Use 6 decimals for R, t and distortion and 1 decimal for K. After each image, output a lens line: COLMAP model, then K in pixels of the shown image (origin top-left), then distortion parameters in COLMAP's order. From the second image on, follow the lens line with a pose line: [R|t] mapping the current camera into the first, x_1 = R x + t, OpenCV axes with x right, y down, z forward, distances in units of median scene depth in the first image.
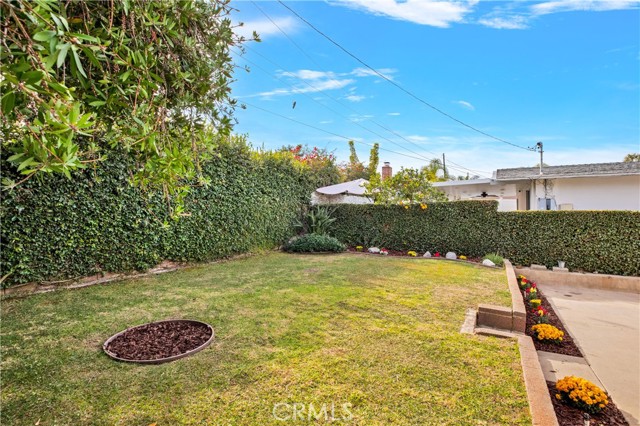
lens RADIAL K [[298.9, 0, 319.0], [0, 298.9, 212.0], [0, 0, 1]] dist [-0.027242, 0.005807]
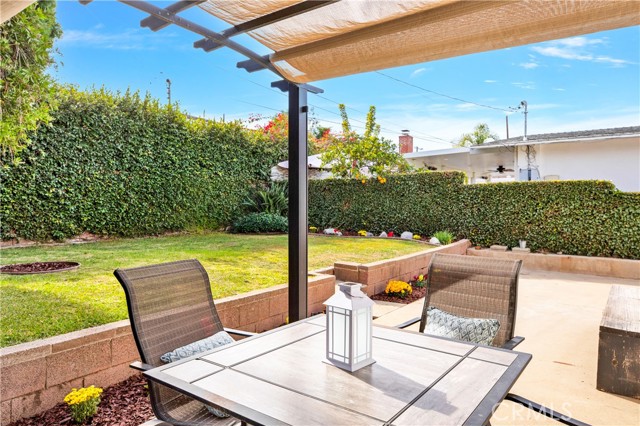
lens RADIAL K [[422.8, 0, 321.7], [0, 422.8, 211.7], [0, 0, 1]] dist [0.010348, 0.001083]
pose [[0.995254, 0.001957, -0.097291, 0.356934], [0.000015, 0.999795, 0.020262, 0.057659], [0.097311, -0.020168, 0.995050, -0.290646]]
